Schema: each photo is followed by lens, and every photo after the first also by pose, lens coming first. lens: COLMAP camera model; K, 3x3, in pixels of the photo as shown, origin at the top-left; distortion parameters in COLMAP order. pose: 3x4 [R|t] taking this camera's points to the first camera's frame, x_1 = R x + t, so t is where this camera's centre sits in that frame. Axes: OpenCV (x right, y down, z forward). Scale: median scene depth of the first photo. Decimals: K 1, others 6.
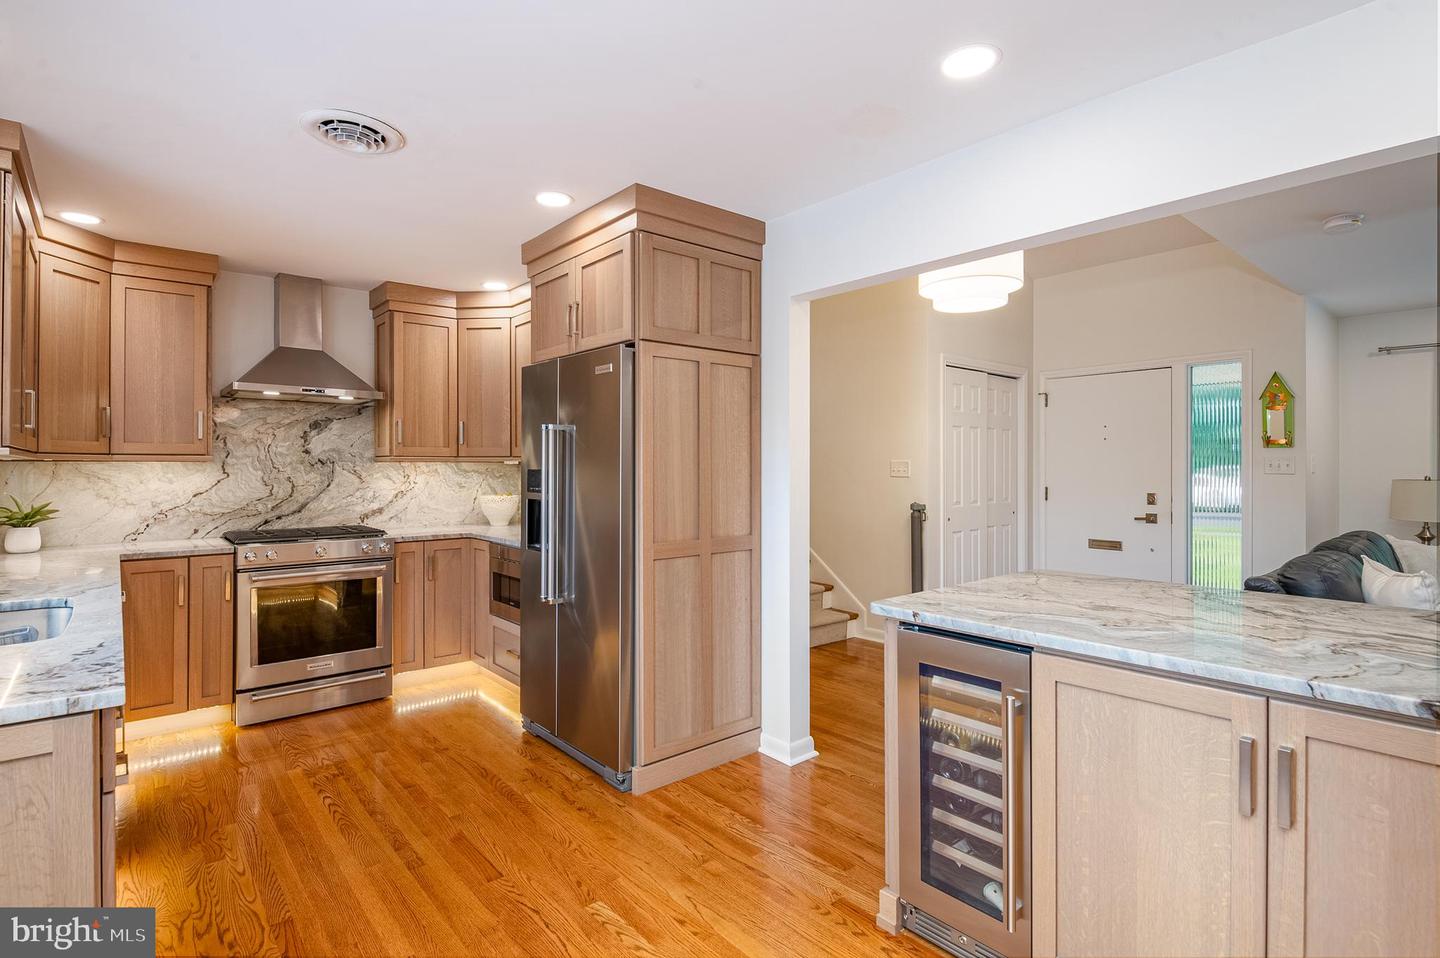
lens RADIAL K [[690.9, 0, 692.4], [0, 690.9, 462.5], [0, 0, 1]] dist [-0.016172, -0.001062]
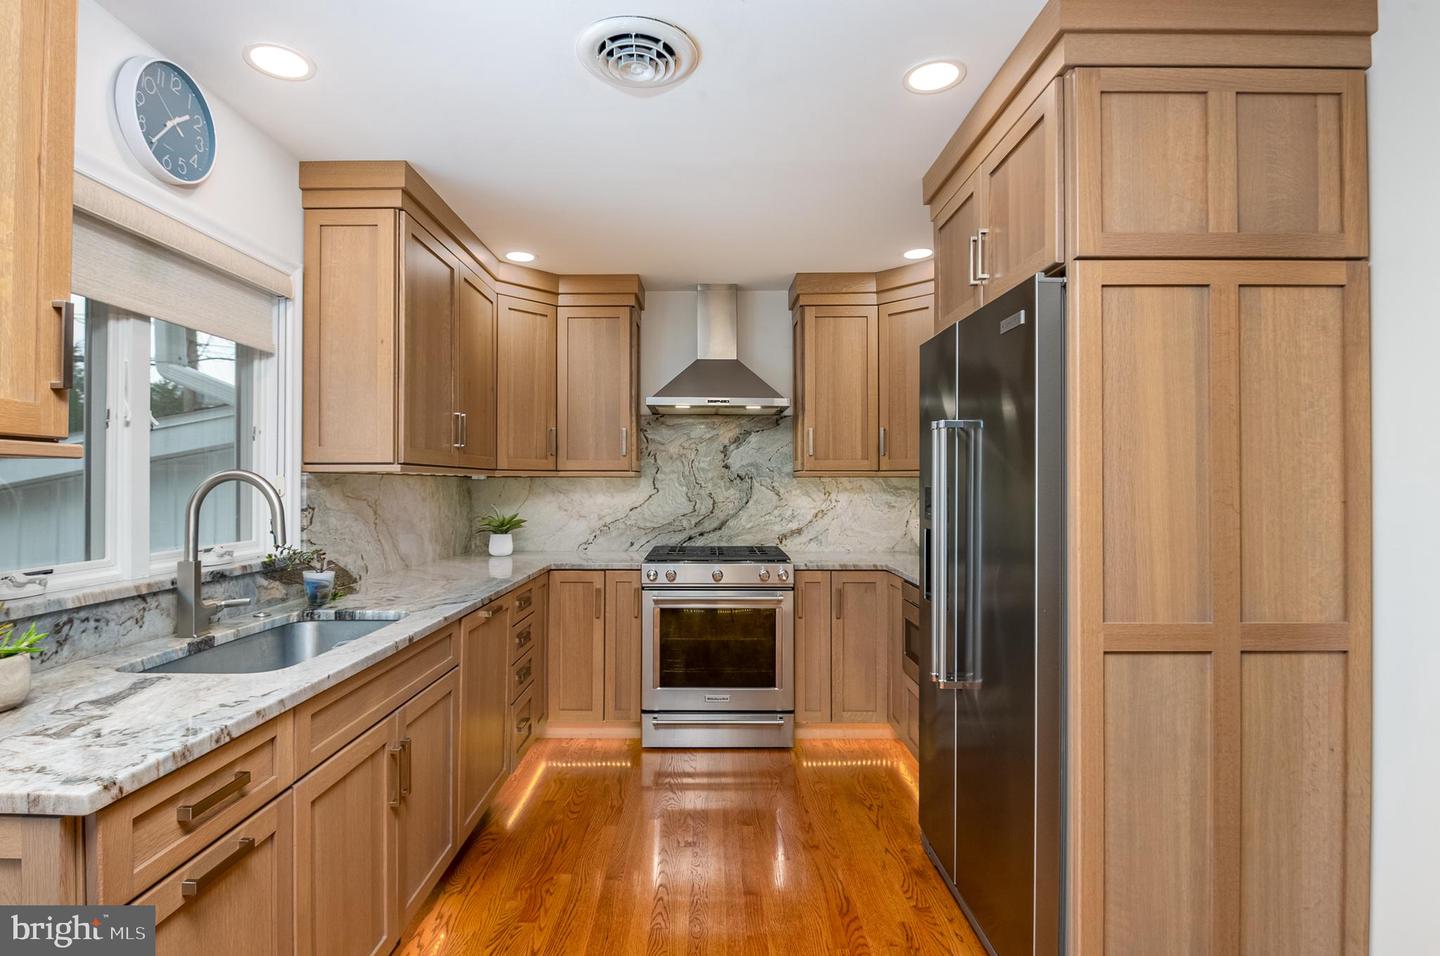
lens RADIAL K [[694.5, 0, 704.6], [0, 694.5, 477.4], [0, 0, 1]] dist [0.000124, -0.008916]
pose [[0.768812, -0.002857, -0.639468, 0.038117], [0.002136, 0.999996, -0.001900, 0.001062], [0.639471, 0.000095, 0.768815, 0.257742]]
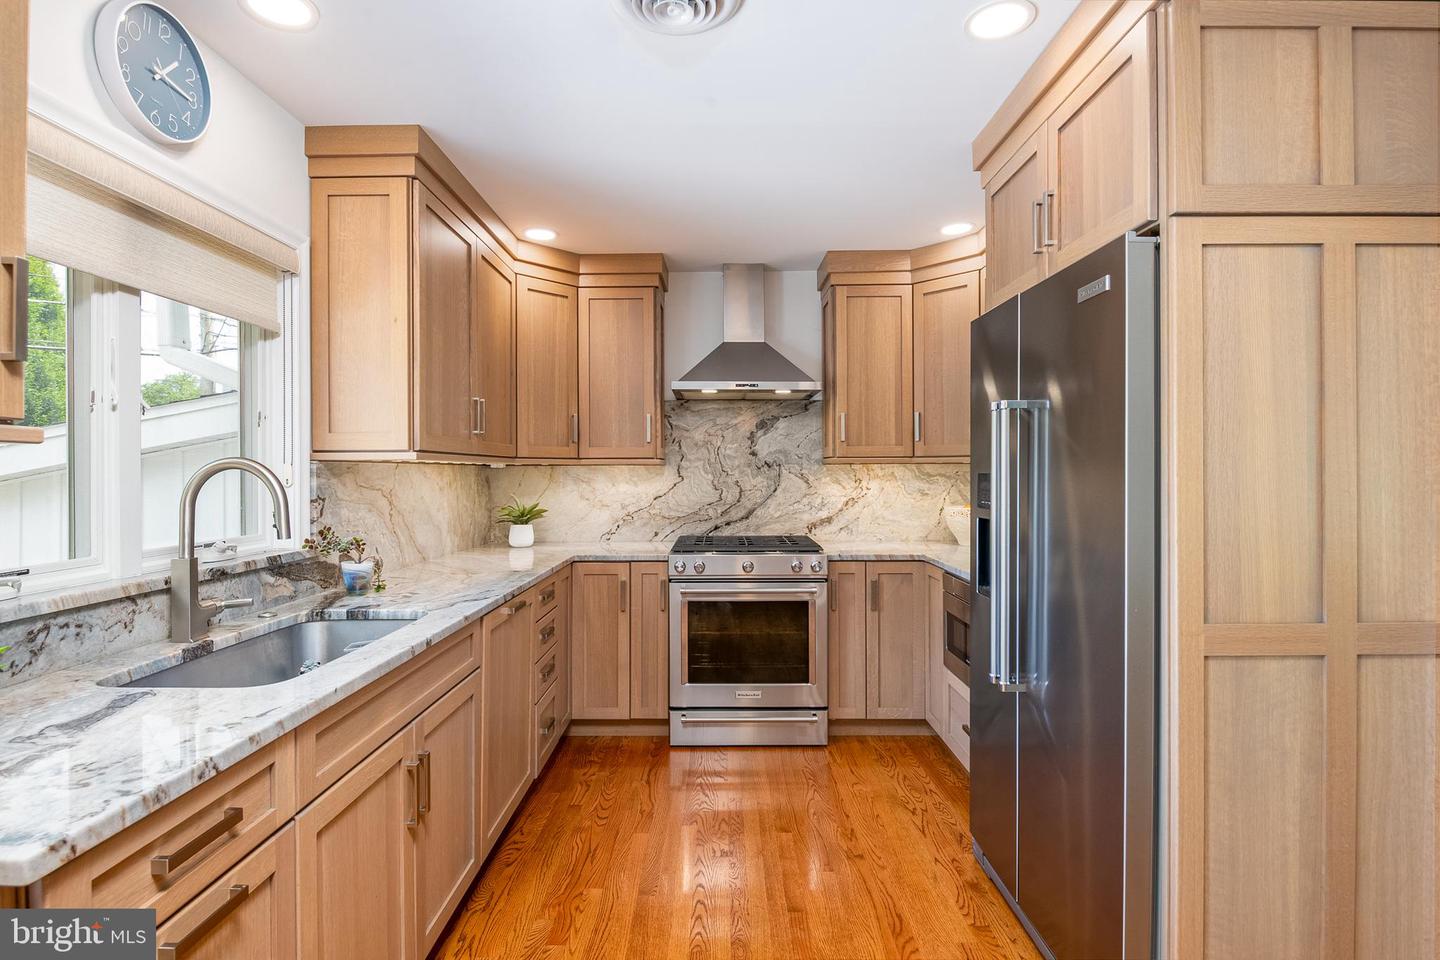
lens RADIAL K [[686.2, 0, 715.9], [0, 686.2, 471.6], [0, 0, 1]] dist [0.001621, -0.008446]
pose [[0.766971, -0.000797, -0.641681, -0.006887], [0.006723, 0.999954, 0.006794, 0.002037], [0.641646, -0.009525, 0.766942, 0.281445]]
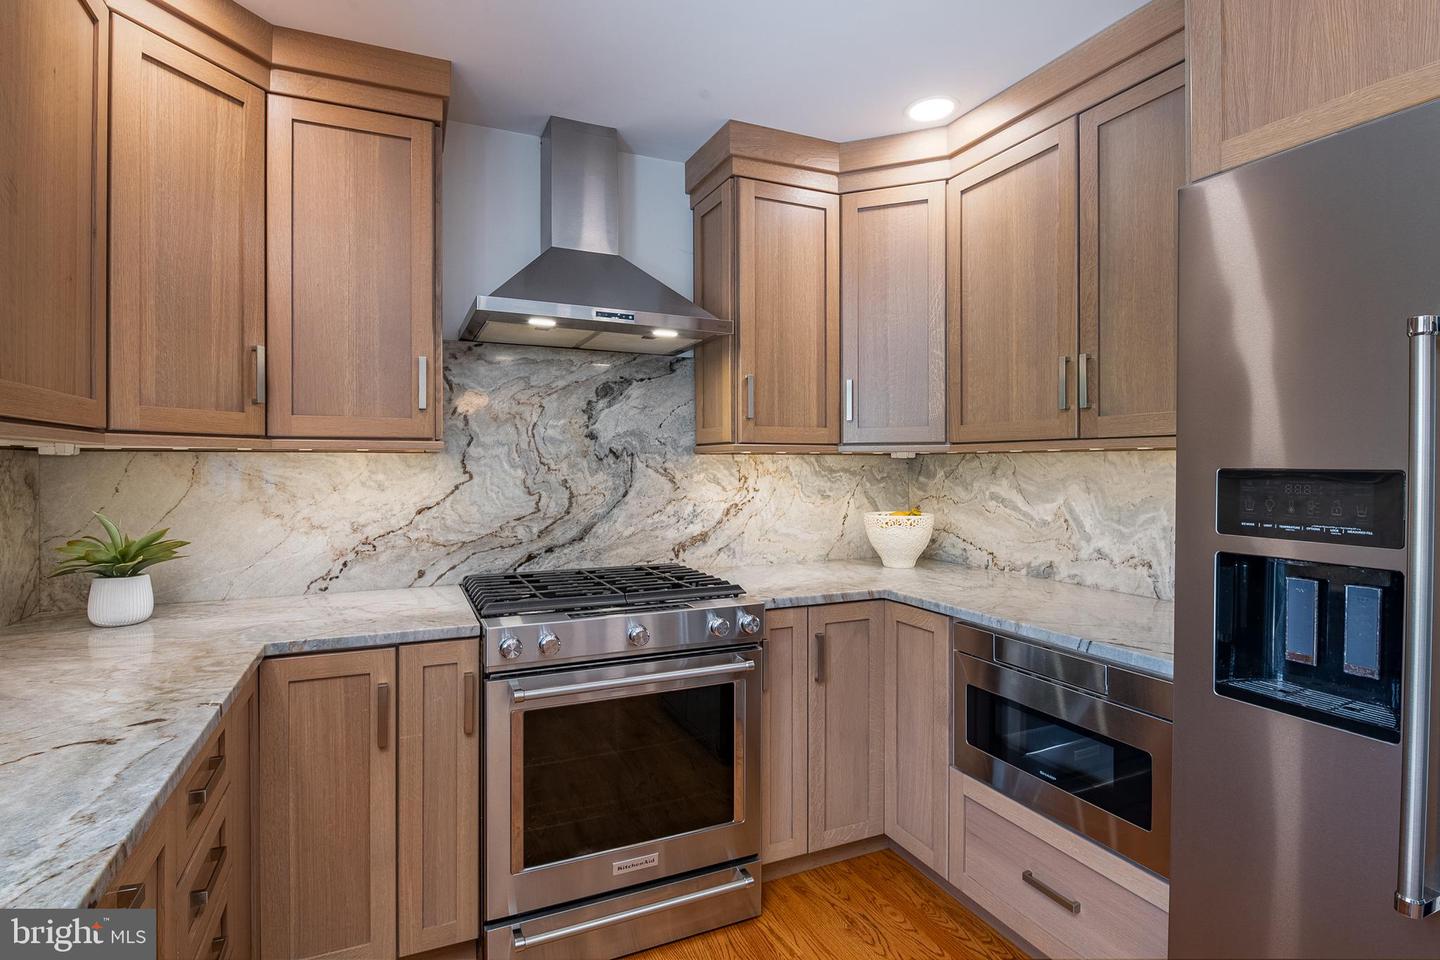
lens RADIAL K [[693.4, 0, 720.3], [0, 693.4, 466.6], [0, 0, 1]] dist [0.001148, -0.009112]
pose [[0.966897, 0.002348, -0.255158, -0.335848], [0.000228, 0.999949, 0.010065, 0.004628], [0.255169, -0.009790, 0.966847, 0.505337]]
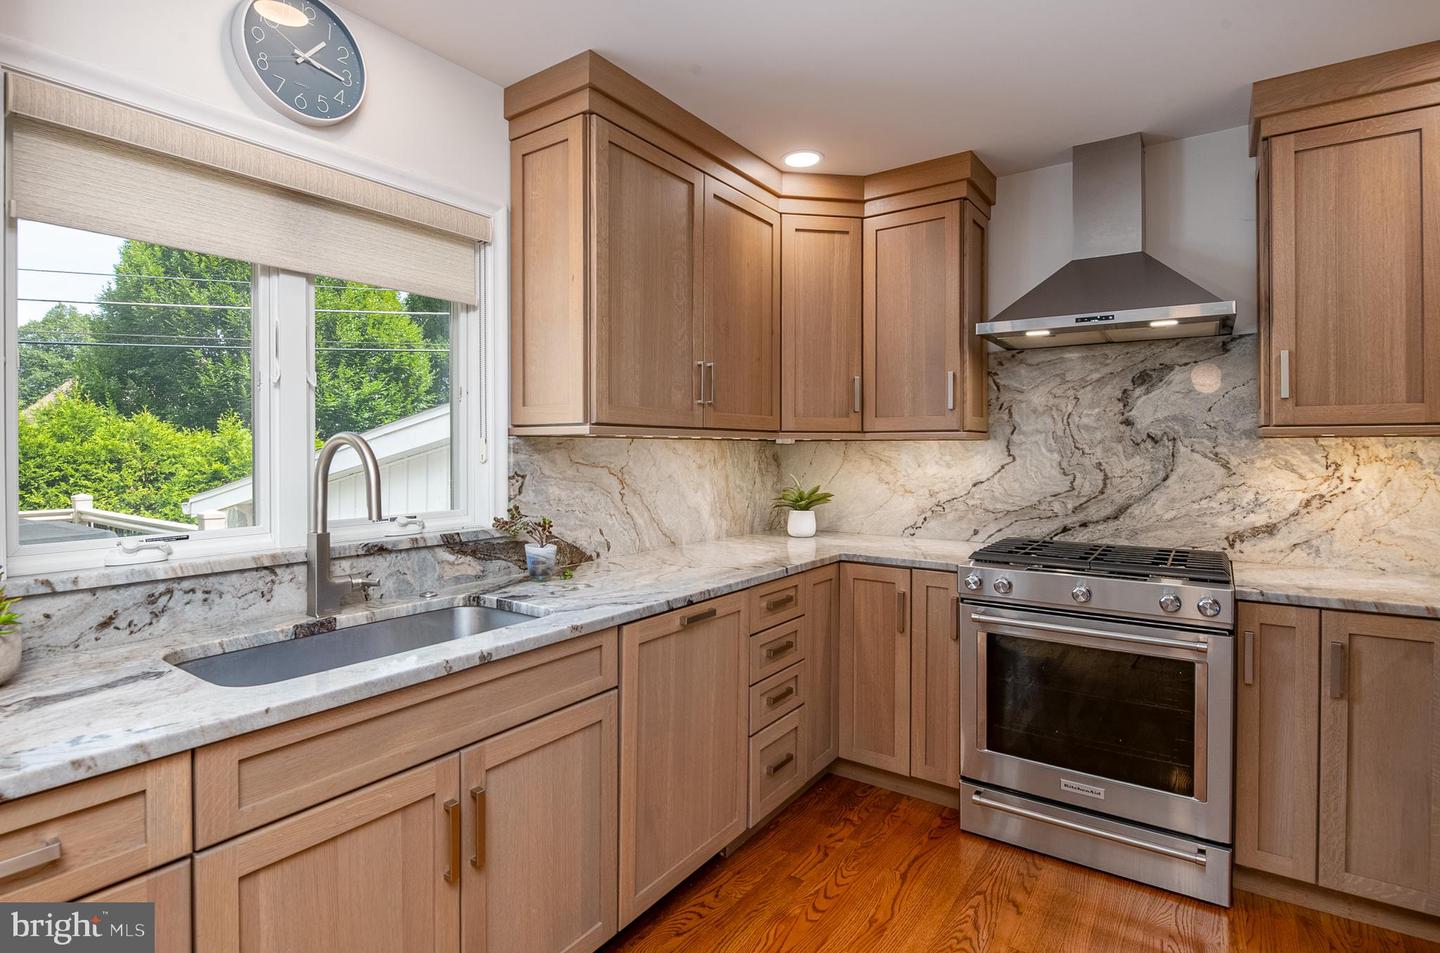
lens RADIAL K [[721.8, 0, 690.7], [0, 721.8, 451.6], [0, 0, 1]] dist [0.002993, -0.009167]
pose [[0.255934, 0.005724, -0.966677, -0.036458], [0.005951, 0.999954, 0.007497, 0.003700], [0.966676, -0.007672, 0.255889, 0.495259]]
